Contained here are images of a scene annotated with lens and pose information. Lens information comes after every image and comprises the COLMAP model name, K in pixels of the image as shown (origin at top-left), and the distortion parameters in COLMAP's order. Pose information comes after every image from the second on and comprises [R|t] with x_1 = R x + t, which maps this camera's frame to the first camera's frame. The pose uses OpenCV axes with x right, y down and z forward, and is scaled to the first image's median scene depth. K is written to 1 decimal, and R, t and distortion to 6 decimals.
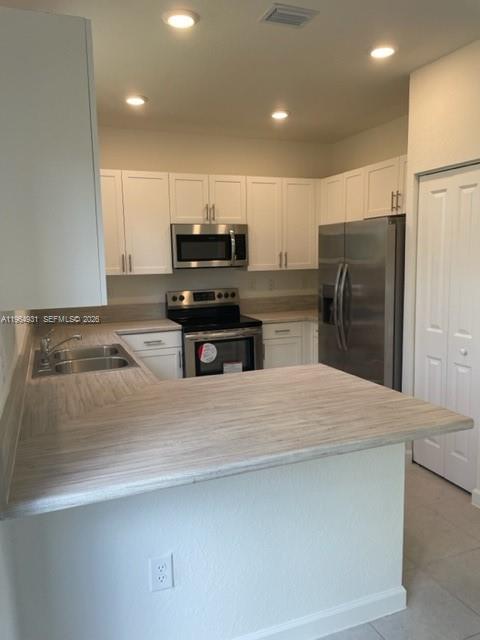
lens RADIAL K [[489.7, 0, 241.1], [0, 489.7, 322.3], [0, 0, 1]] dist [0.049878, -0.039092]
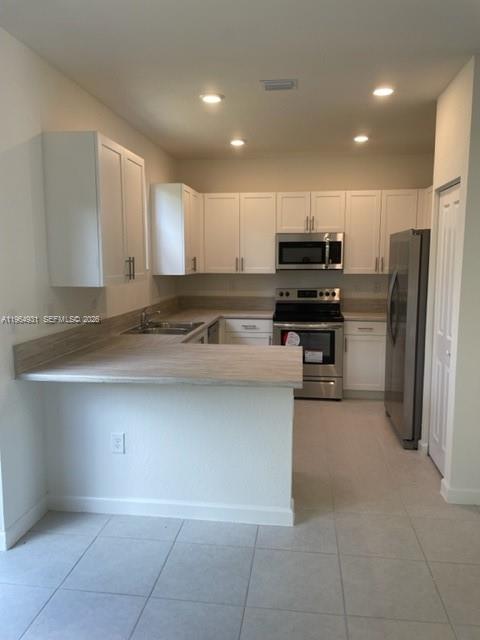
lens RADIAL K [[489.7, 0, 236.8], [0, 489.7, 318.3], [0, 0, 1]] dist [0.049878, -0.039092]
pose [[0.872467, 0.079252, -0.482204, 0.392048], [-0.084269, 0.996379, 0.011289, 0.007253], [0.481353, 0.030786, 0.875986, -0.125203]]
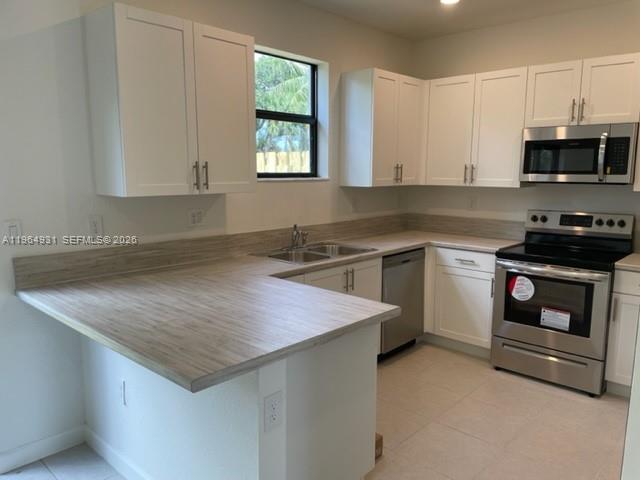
lens RADIAL K [[489.7, 0, 317.7], [0, 489.7, 242.3], [0, 0, 1]] dist [0.049878, -0.039092]
pose [[0.430738, 0.157687, -0.888594, 0.496922], [-0.137549, 0.984584, 0.108045, -0.053618], [0.891933, 0.075686, 0.445788, 0.334792]]
